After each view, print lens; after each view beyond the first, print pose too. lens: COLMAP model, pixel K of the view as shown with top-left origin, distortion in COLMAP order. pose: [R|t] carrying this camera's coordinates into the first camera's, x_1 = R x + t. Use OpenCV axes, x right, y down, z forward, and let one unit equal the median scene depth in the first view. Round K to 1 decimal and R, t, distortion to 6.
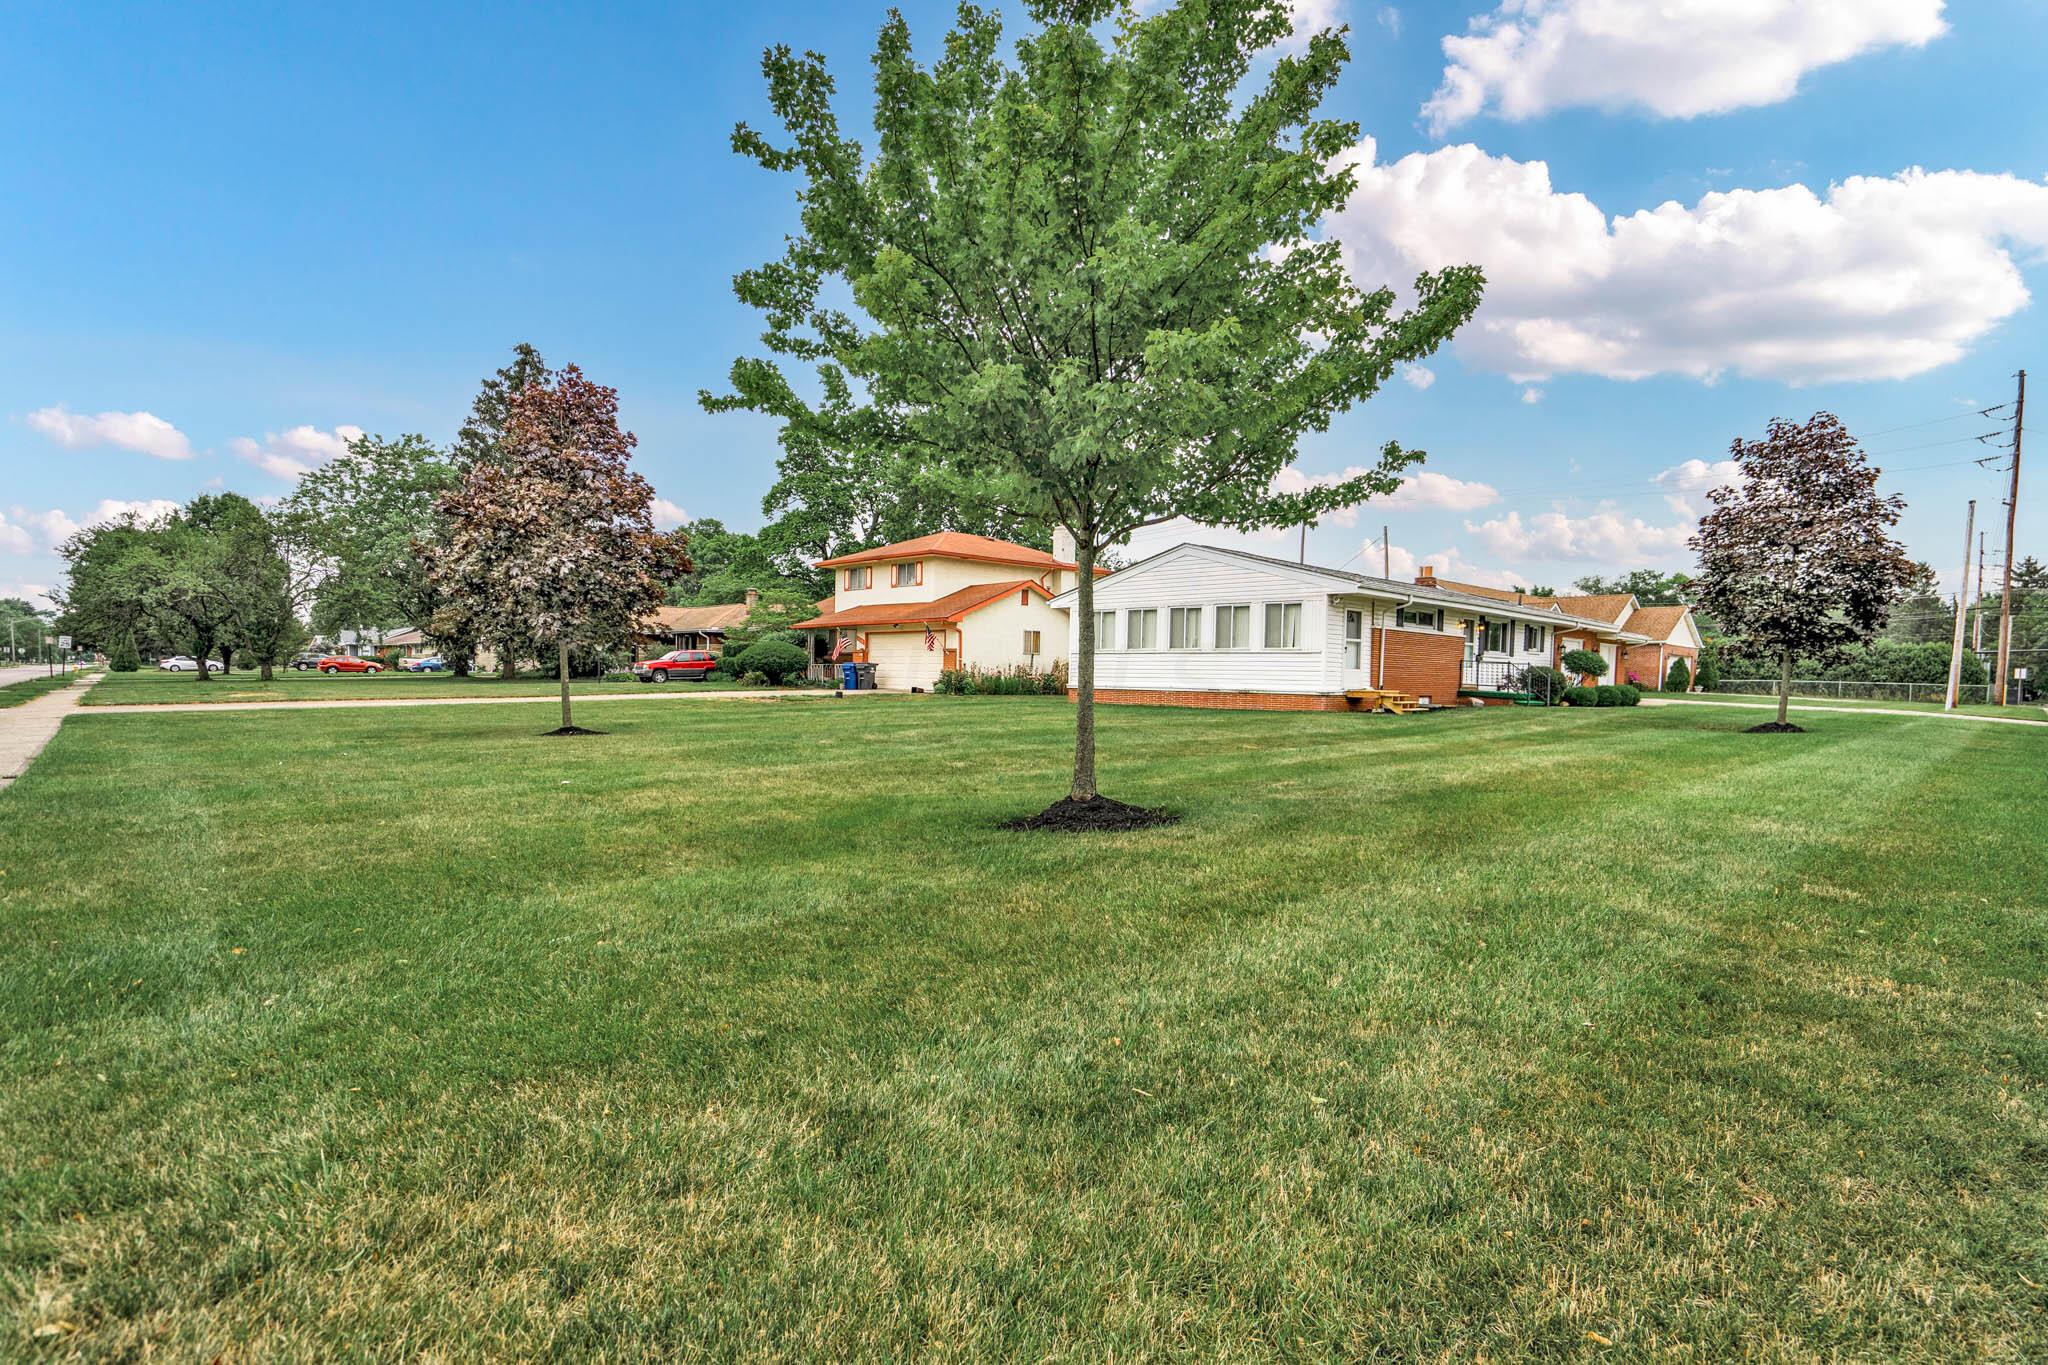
lens RADIAL K [[986.8, 0, 1024.0], [0, 986.8, 682.5], [0, 0, 1]] dist [-0.074046, 0.015184]
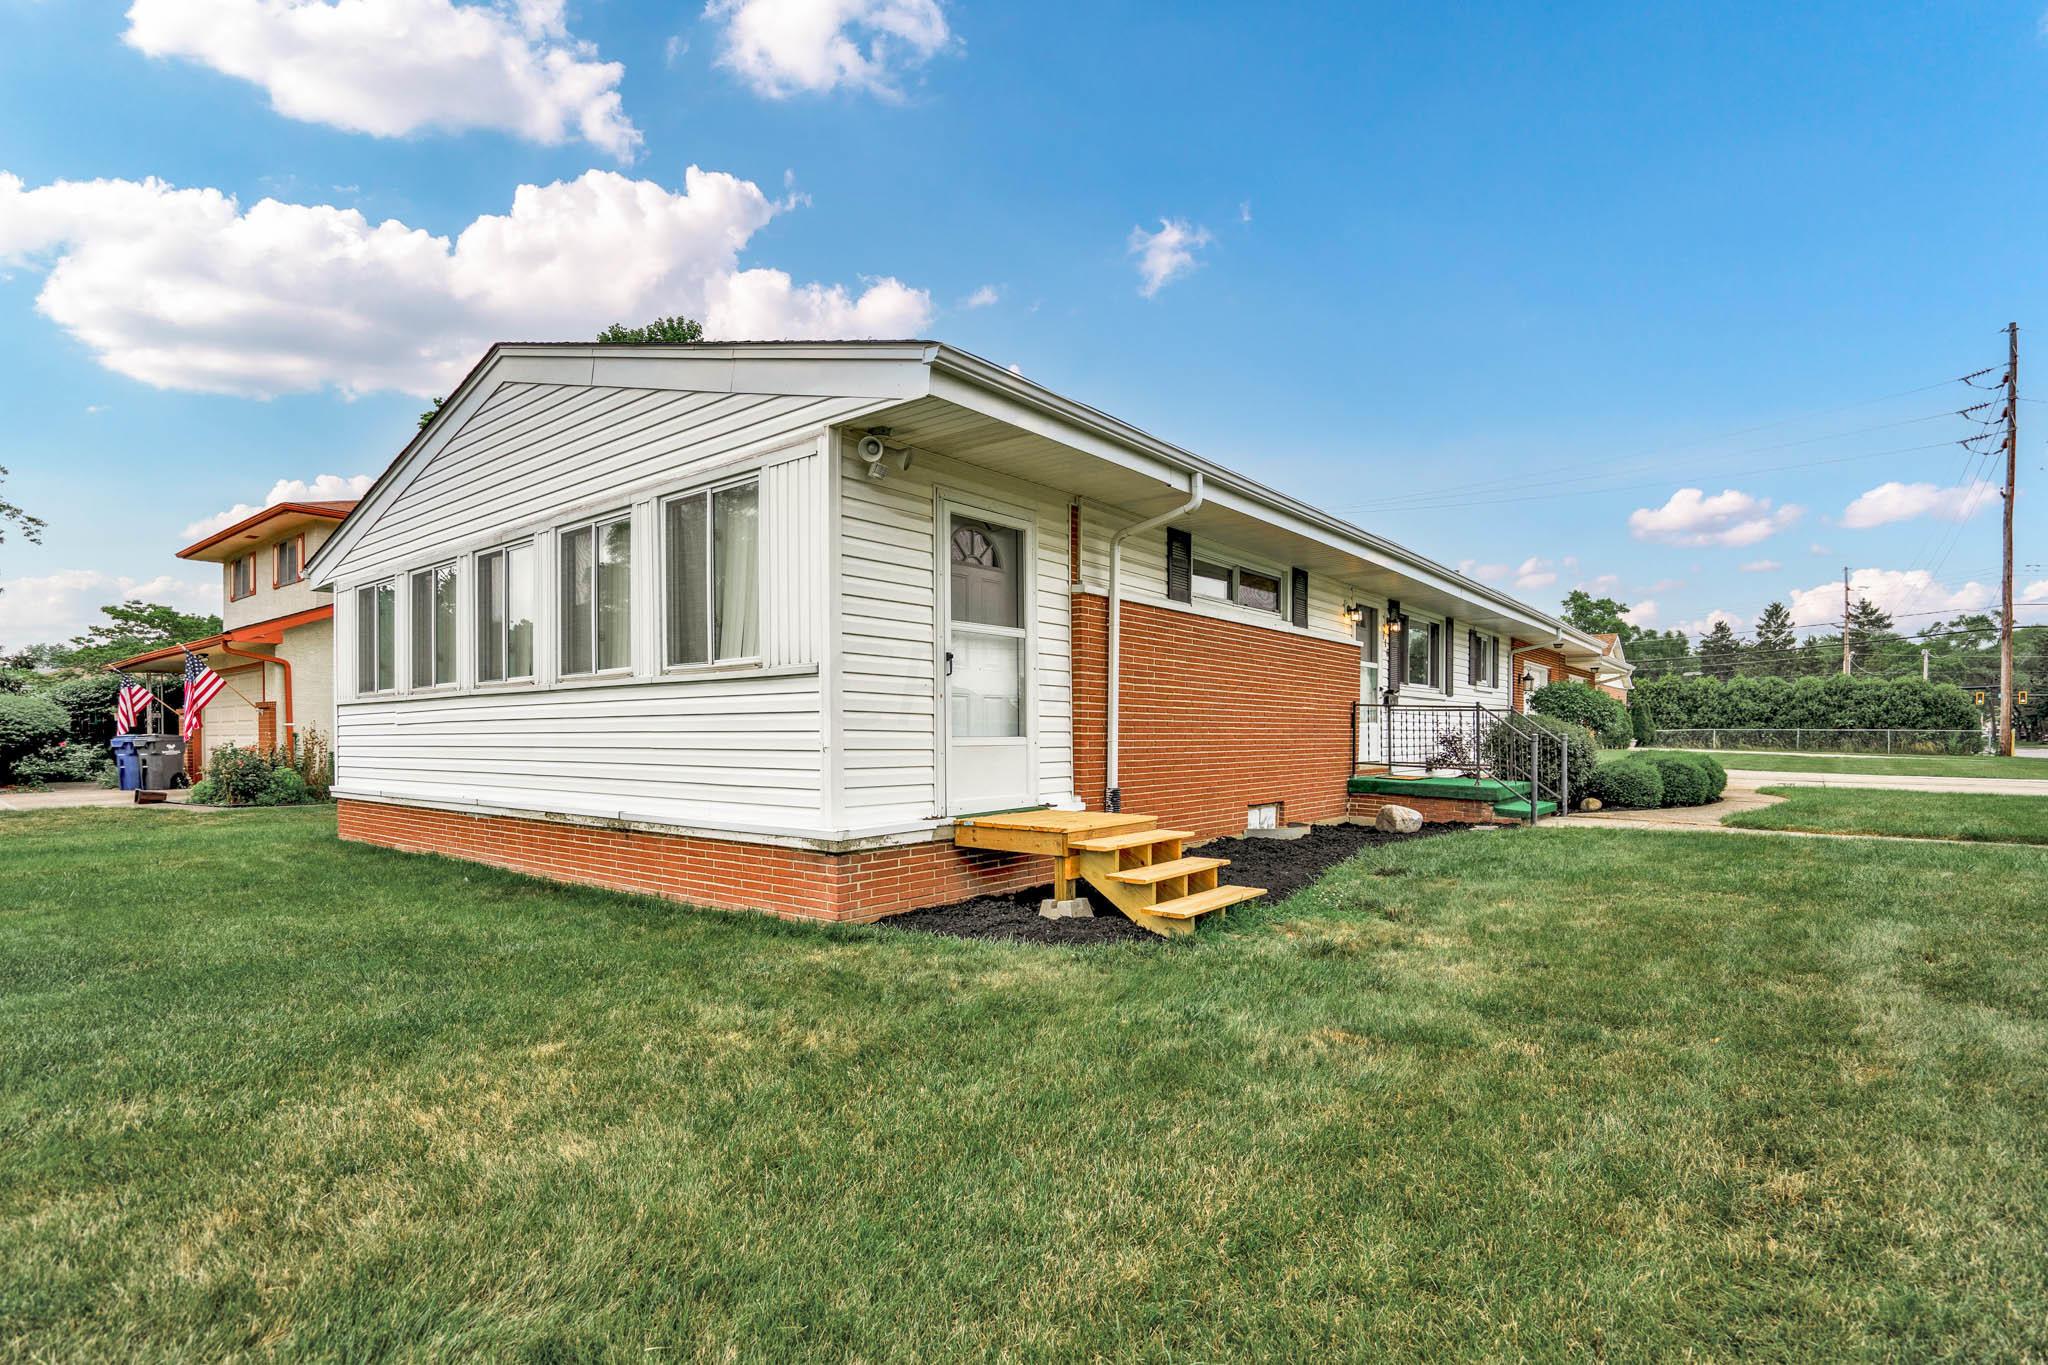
lens RADIAL K [[986.8, 0, 1024.0], [0, 986.8, 682.5], [0, 0, 1]] dist [-0.074046, 0.015184]
pose [[0.991059, -0.008674, 0.133139, 0.255101], [0.016359, 0.998255, -0.056736, -0.010778], [-0.132415, 0.058406, 0.989472, 0.602162]]
